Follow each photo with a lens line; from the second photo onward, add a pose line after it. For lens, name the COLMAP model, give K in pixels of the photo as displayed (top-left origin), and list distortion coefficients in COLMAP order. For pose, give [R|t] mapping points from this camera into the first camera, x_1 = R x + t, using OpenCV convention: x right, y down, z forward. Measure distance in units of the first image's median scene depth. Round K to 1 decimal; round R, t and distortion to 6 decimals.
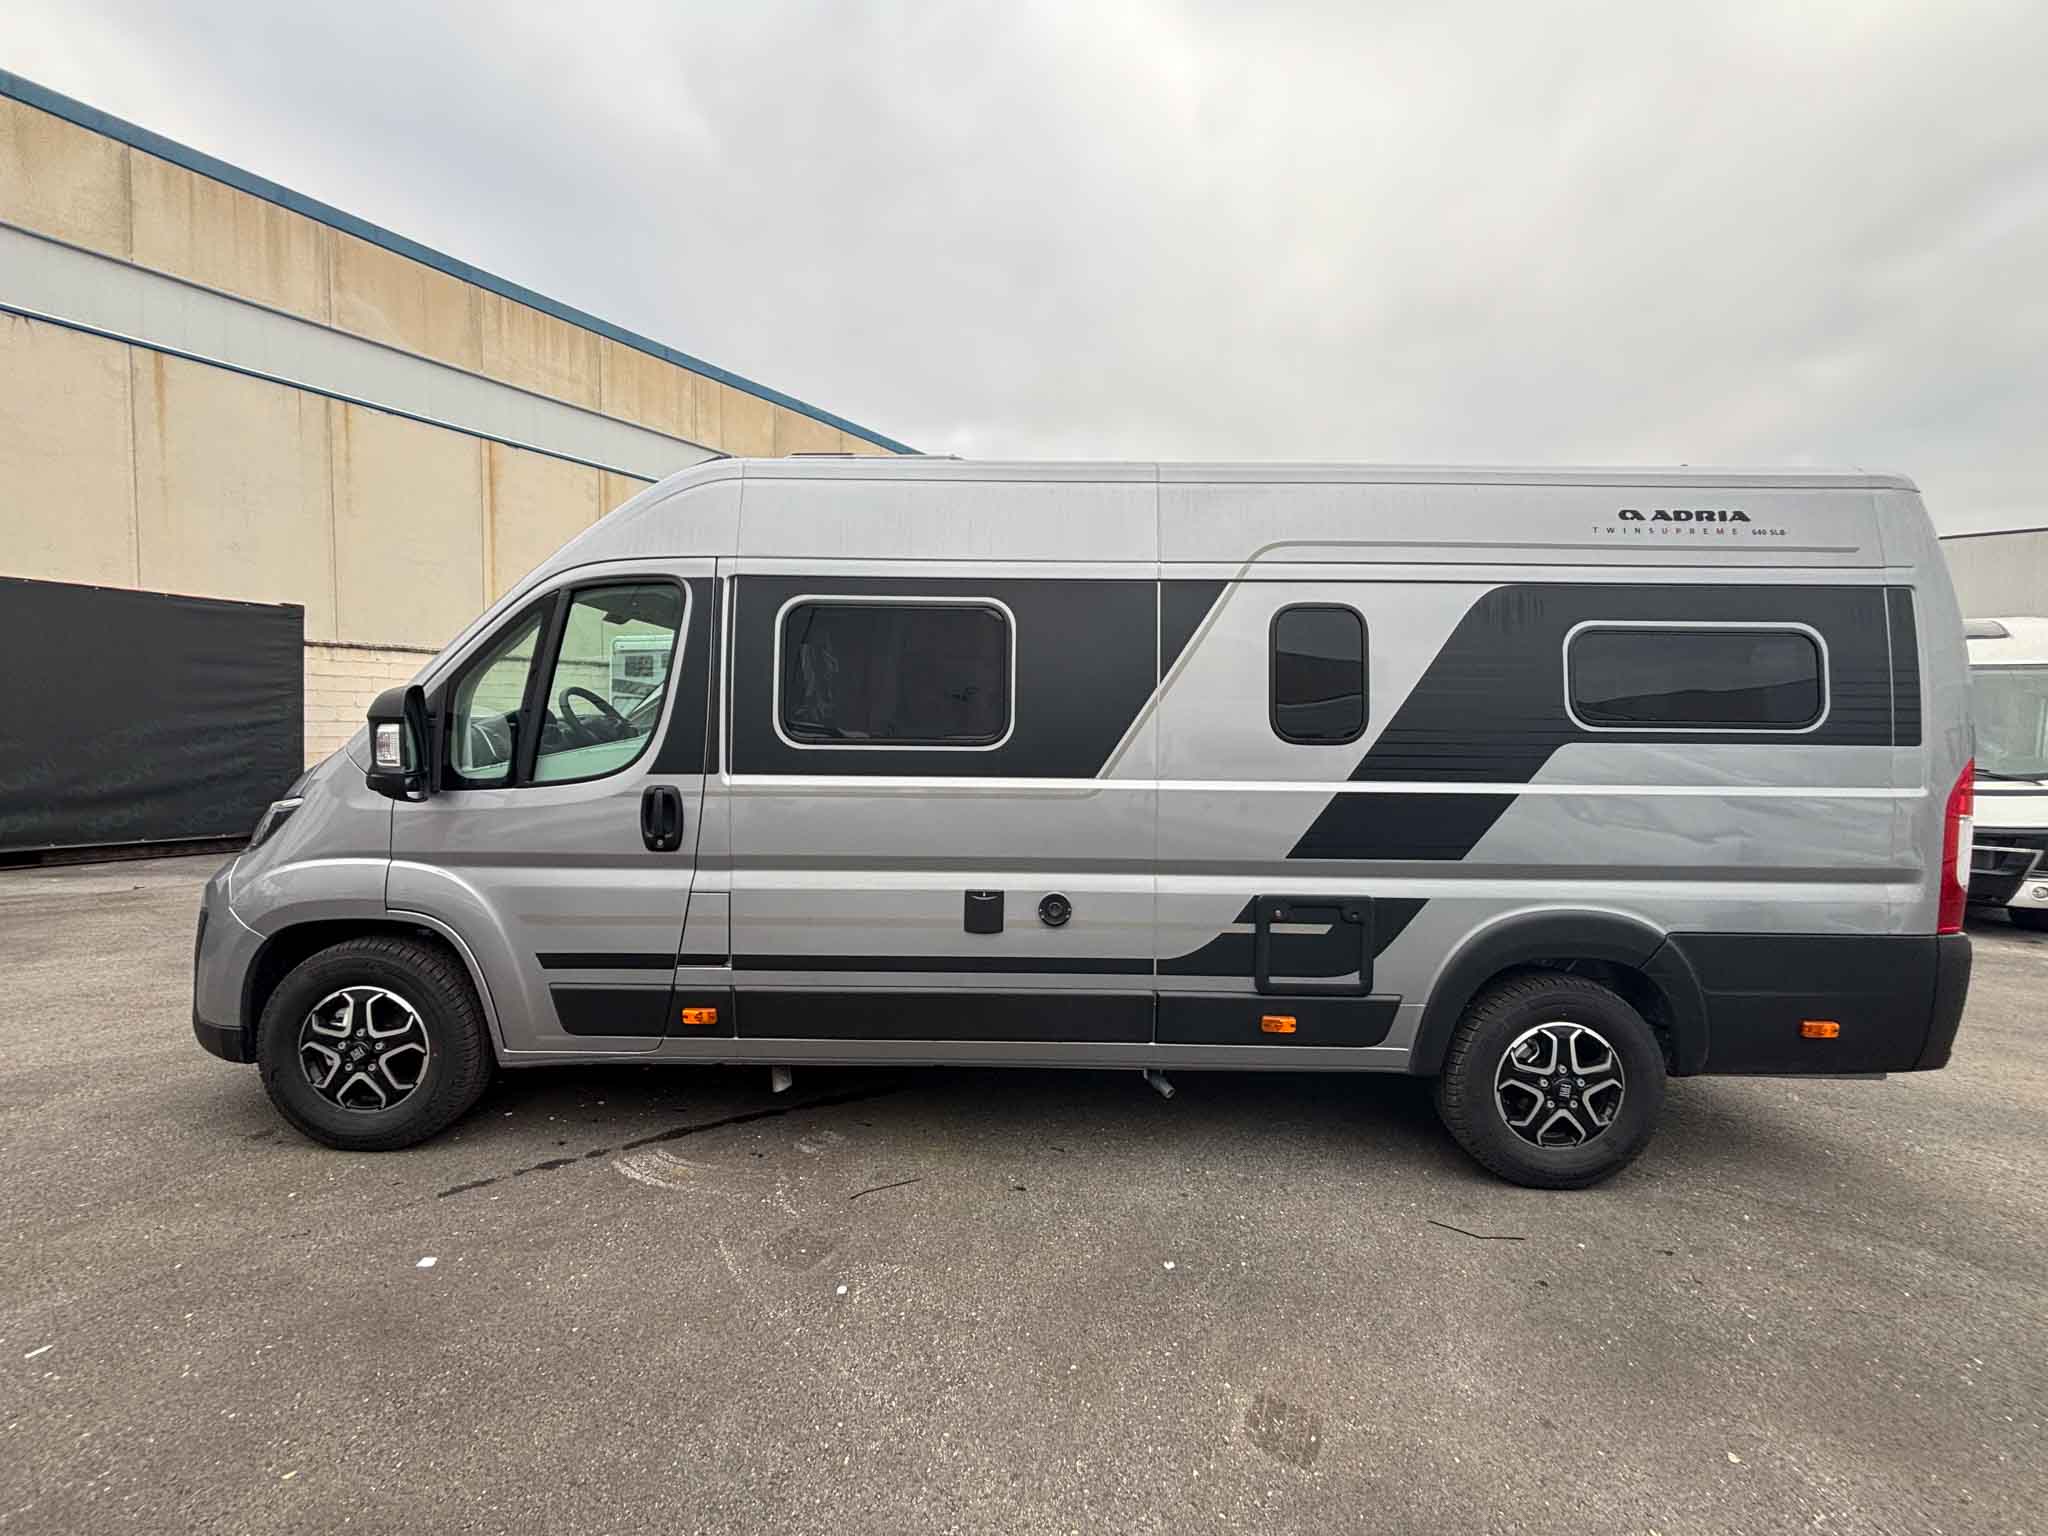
lens RADIAL K [[823.2, 0, 1033.7], [0, 823.2, 753.9], [0, 0, 1]] dist [0.004870, -0.002327]
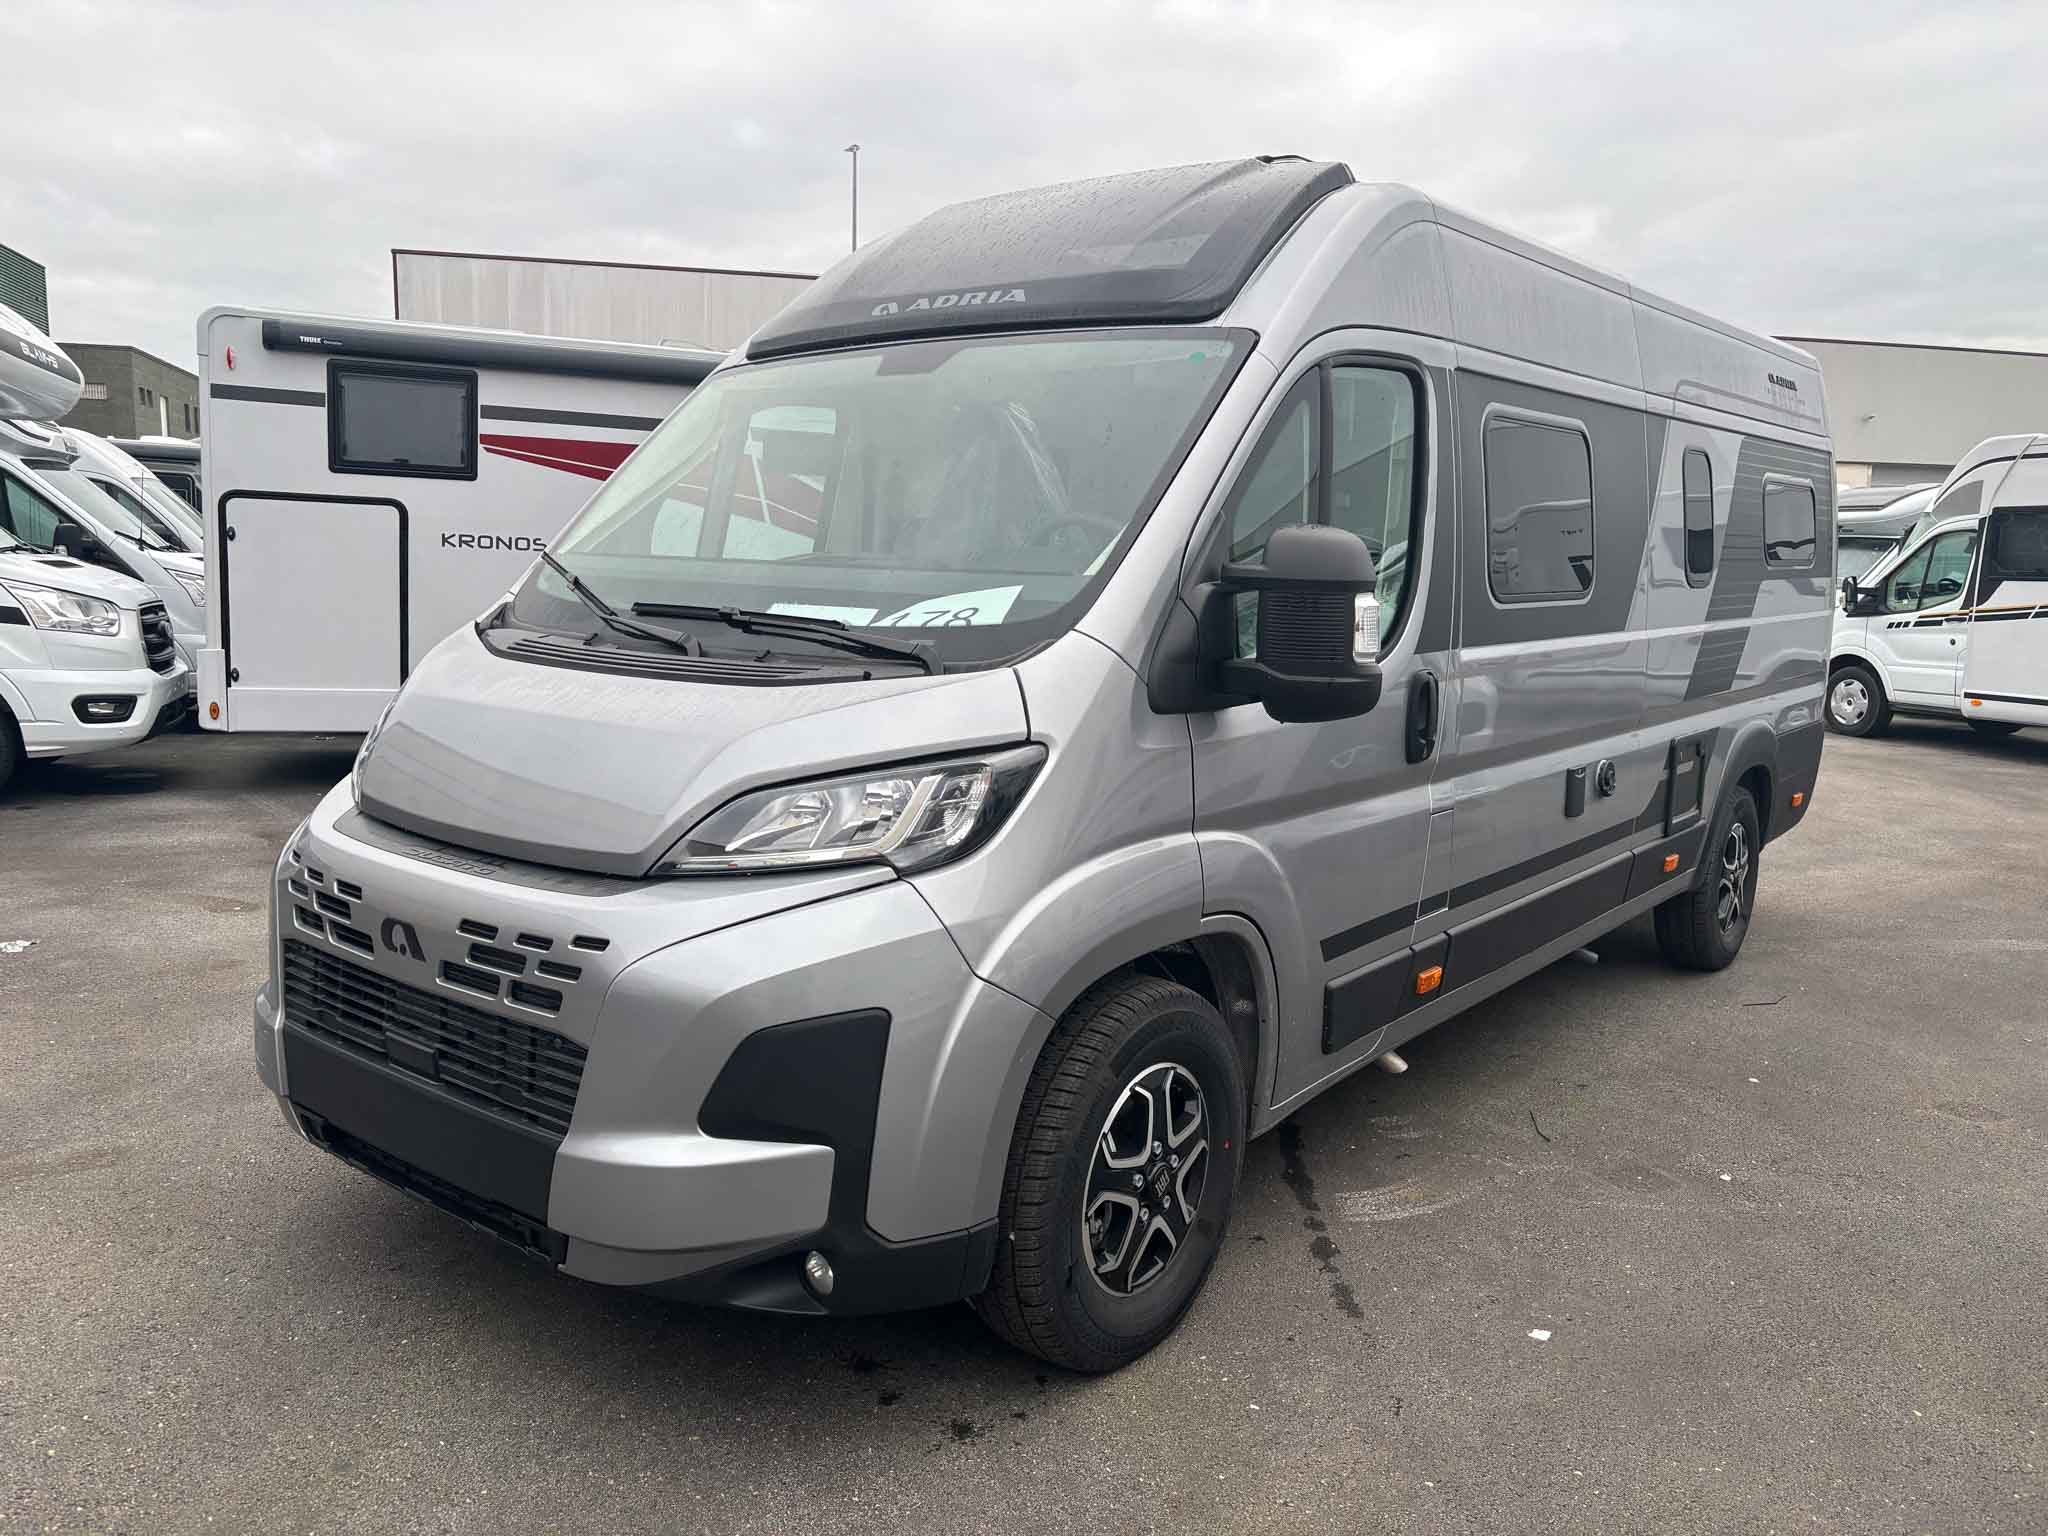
lens RADIAL K [[1546.0, 0, 1029.0], [0, 1546.0, 763.6], [0, 0, 1]] dist [0.043680, -0.029877]
pose [[0.614495, -0.111368, 0.781021, -1.686432], [0.013719, 0.991345, 0.130565, -0.056948], [-0.788801, -0.069516, 0.610704, 0.456839]]
